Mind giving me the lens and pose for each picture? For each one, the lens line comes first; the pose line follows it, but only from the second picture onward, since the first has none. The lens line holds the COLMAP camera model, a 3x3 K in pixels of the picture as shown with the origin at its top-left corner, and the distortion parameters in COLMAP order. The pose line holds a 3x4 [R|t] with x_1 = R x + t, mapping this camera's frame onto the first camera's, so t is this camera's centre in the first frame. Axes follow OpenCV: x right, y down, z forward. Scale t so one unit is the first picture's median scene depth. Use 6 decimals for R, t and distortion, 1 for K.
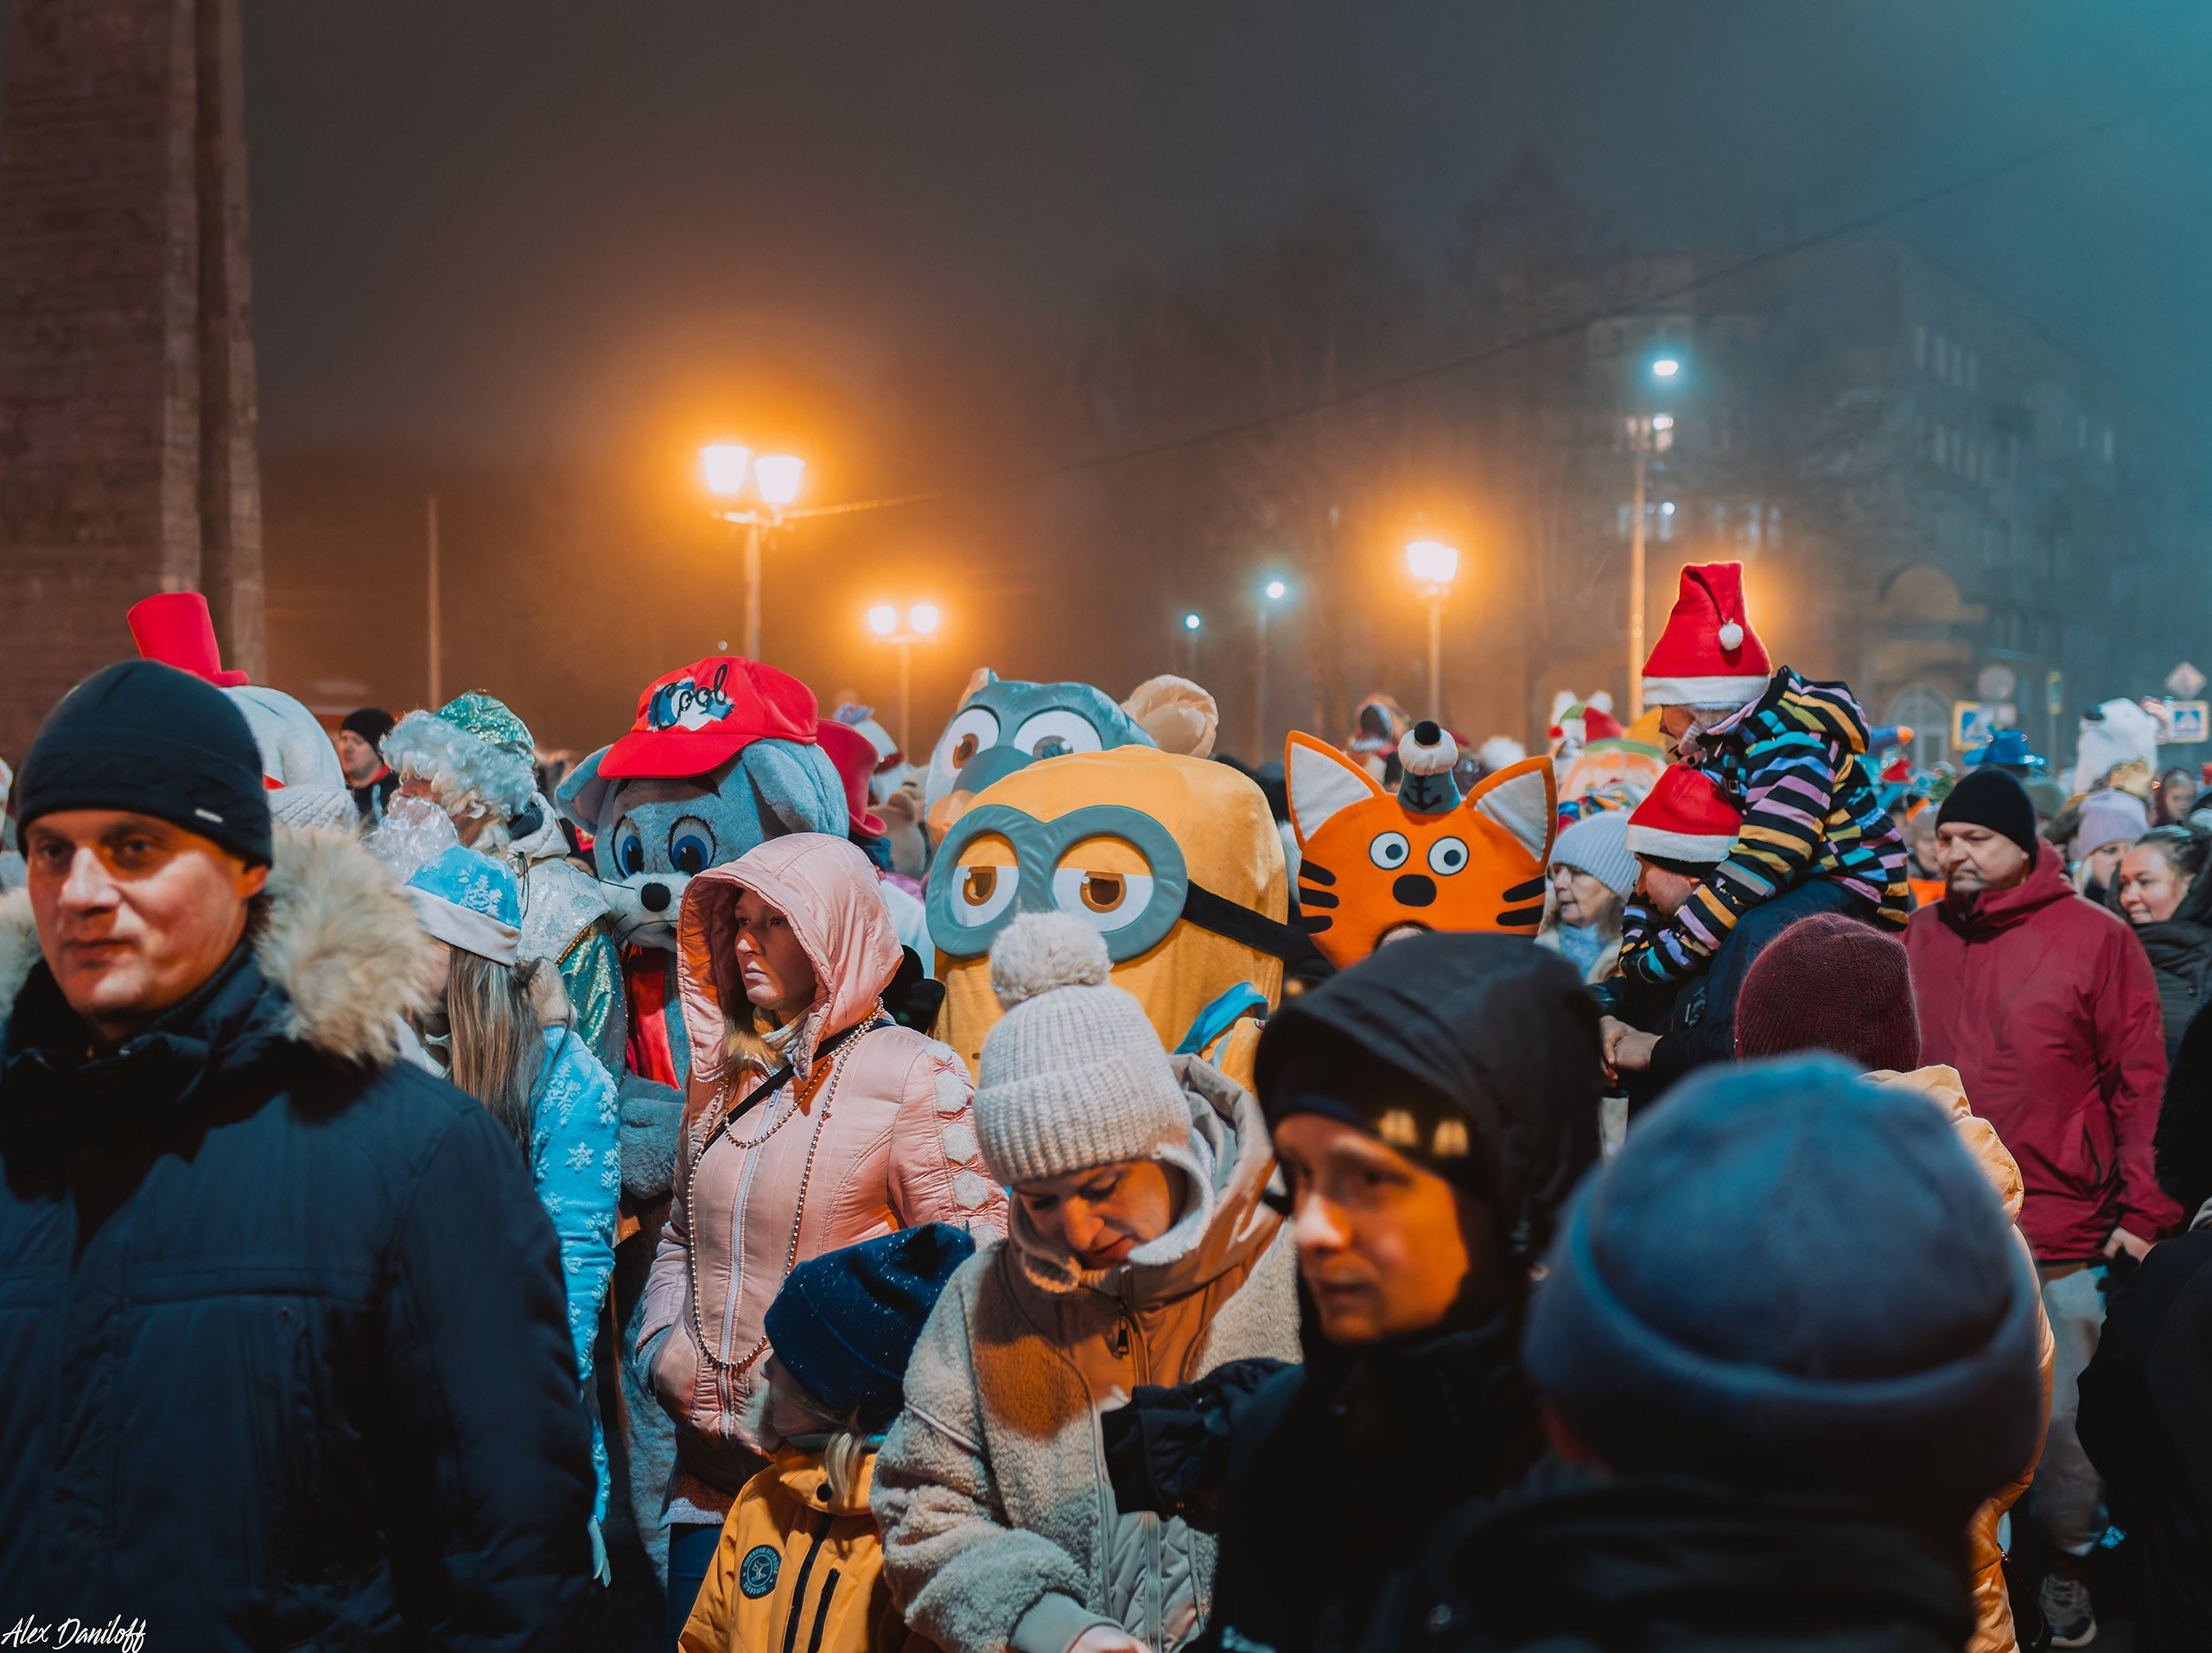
lens RADIAL K [[3478.1, 0, 1036.3], [0, 3478.1, 797.0], [0, 0, 1]] dist [0.025874, 0.017465]
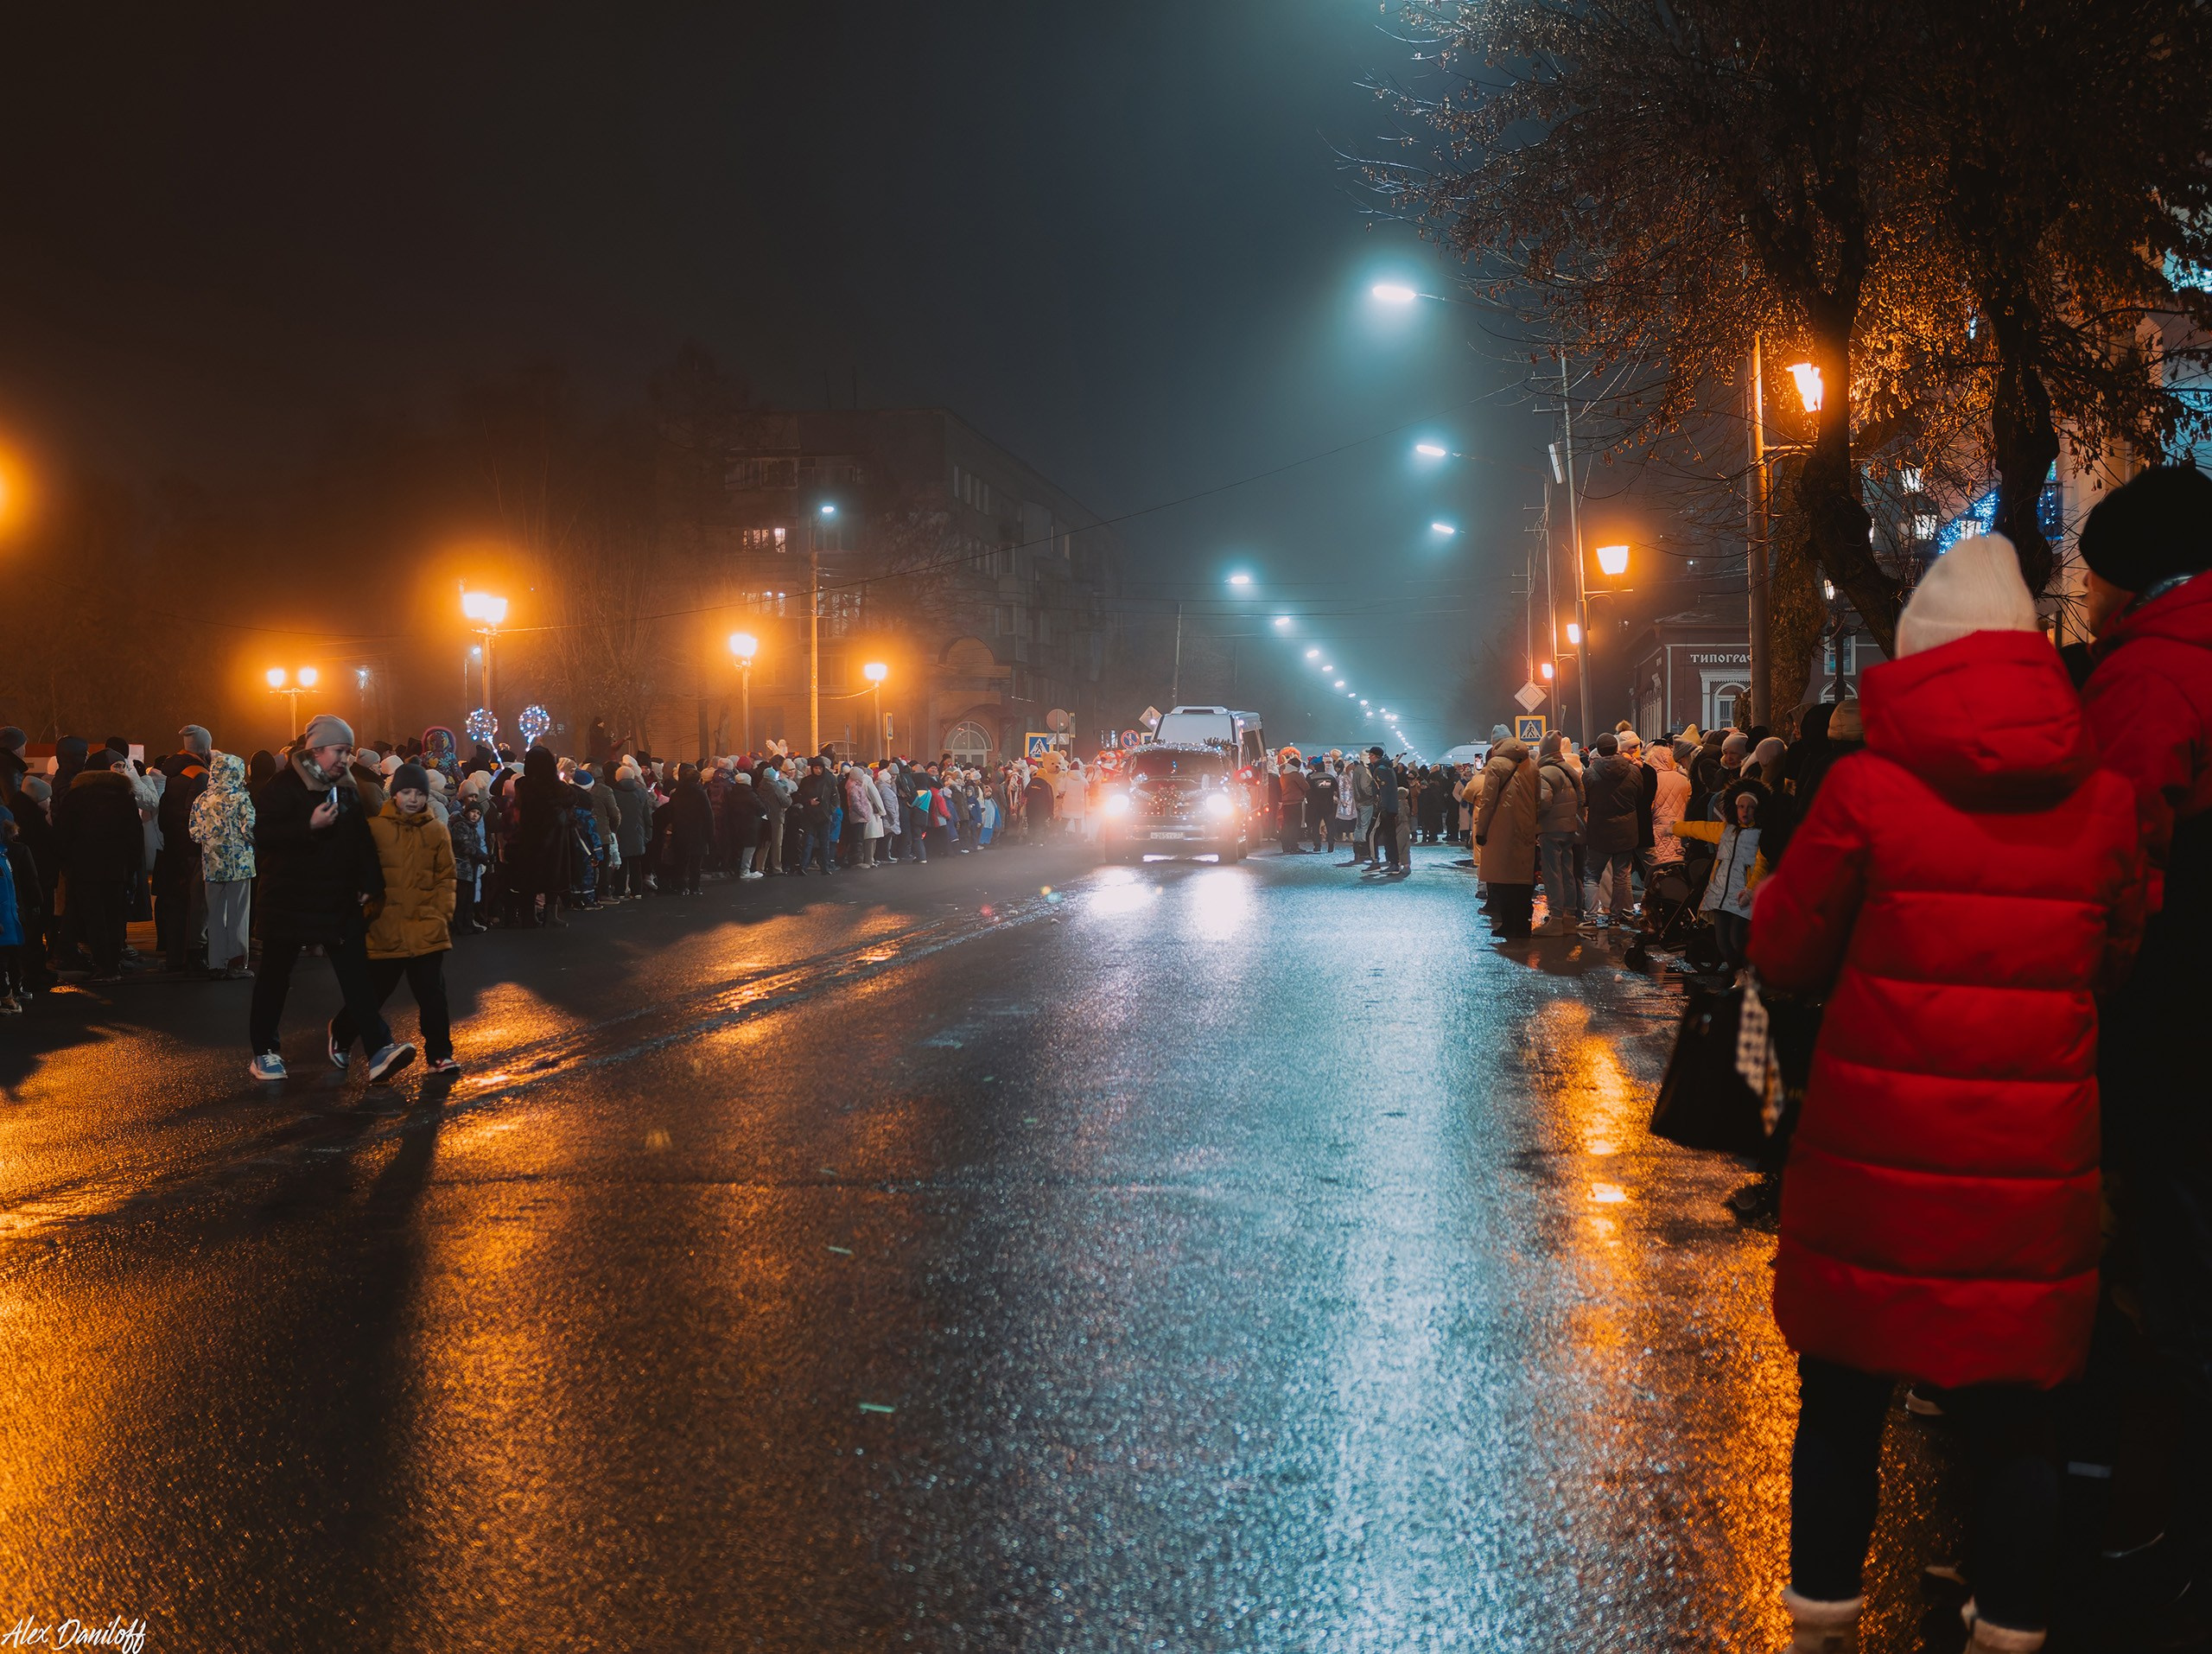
lens RADIAL K [[3434.6, 0, 1079.5], [0, 3434.6, 842.9], [0, 0, 1]] dist [0.004294, 0.132522]
pose [[0.944117, -0.016878, 0.329178, -0.262541], [0.015999, 0.999858, 0.005378, 0.017879], [-0.329222, 0.000190, 0.944252, -0.550234]]
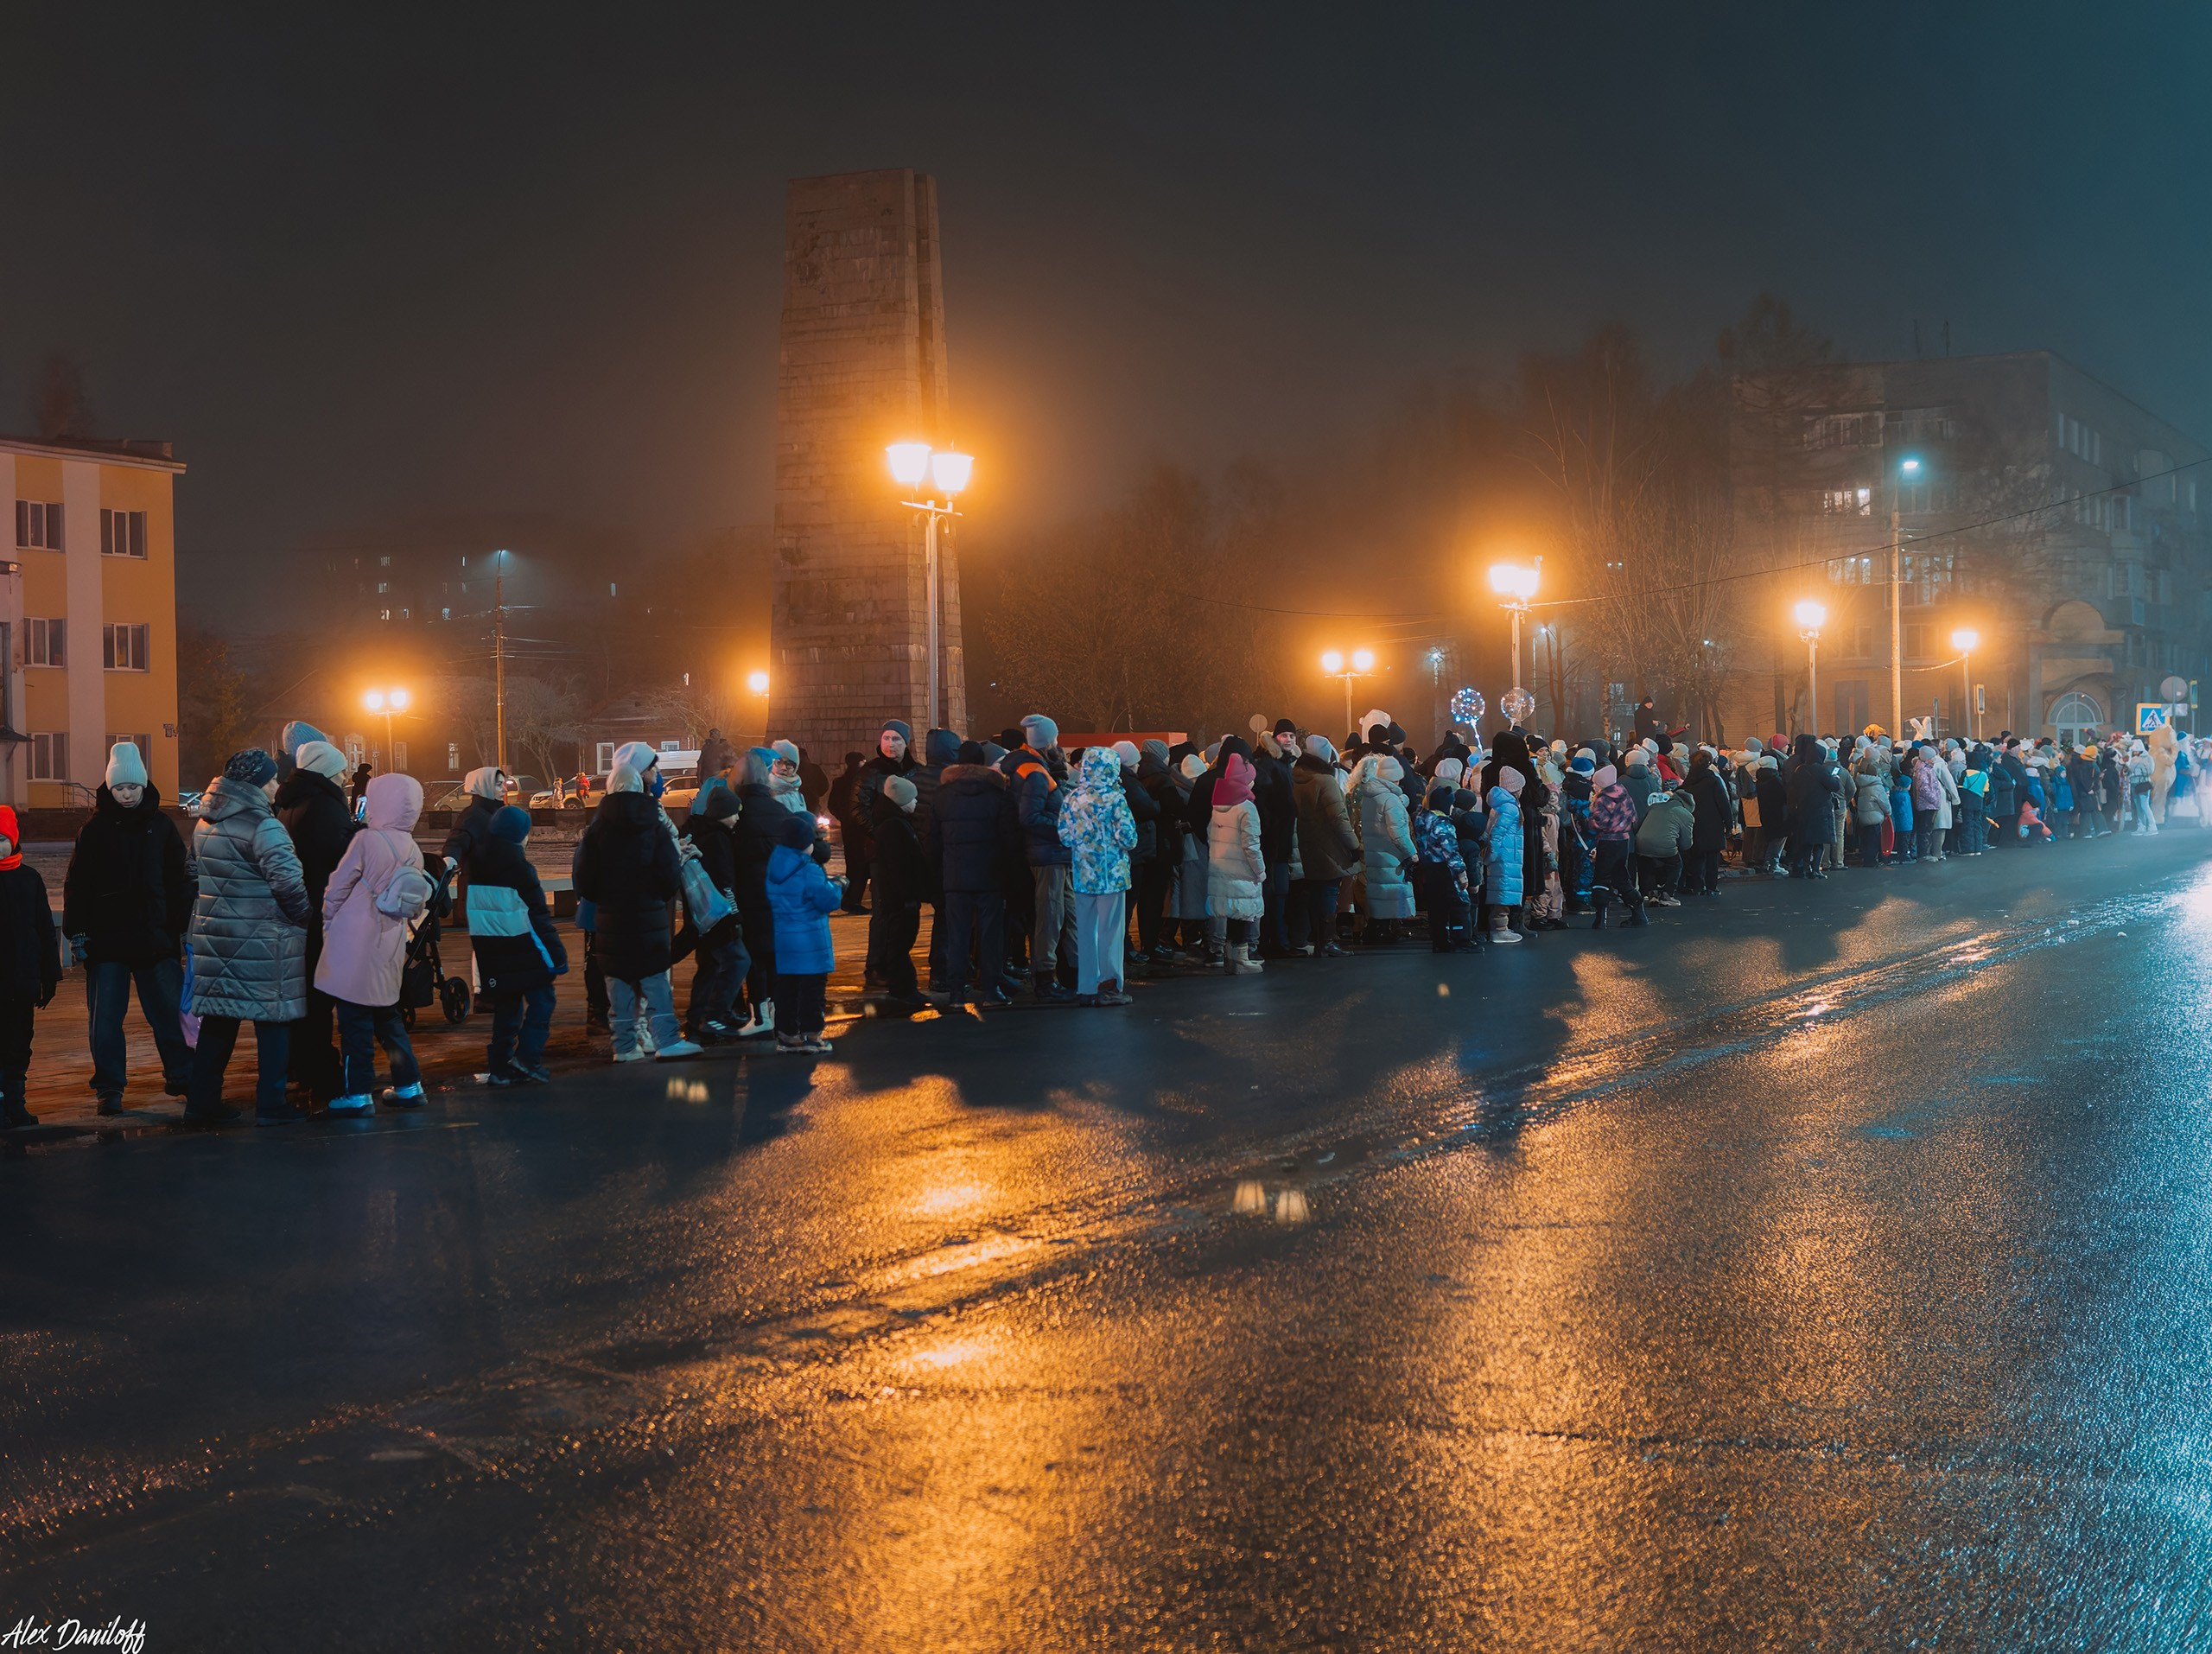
lens RADIAL K [[3223.3, 0, 1106.0], [0, 3223.3, 827.0], [0, 0, 1]] dist [-0.012128, 0.163829]
pose [[0.999658, -0.023948, -0.010495, -0.153686], [0.023973, 0.999710, 0.002224, 0.011504], [0.010438, -0.002474, 0.999942, -0.339295]]
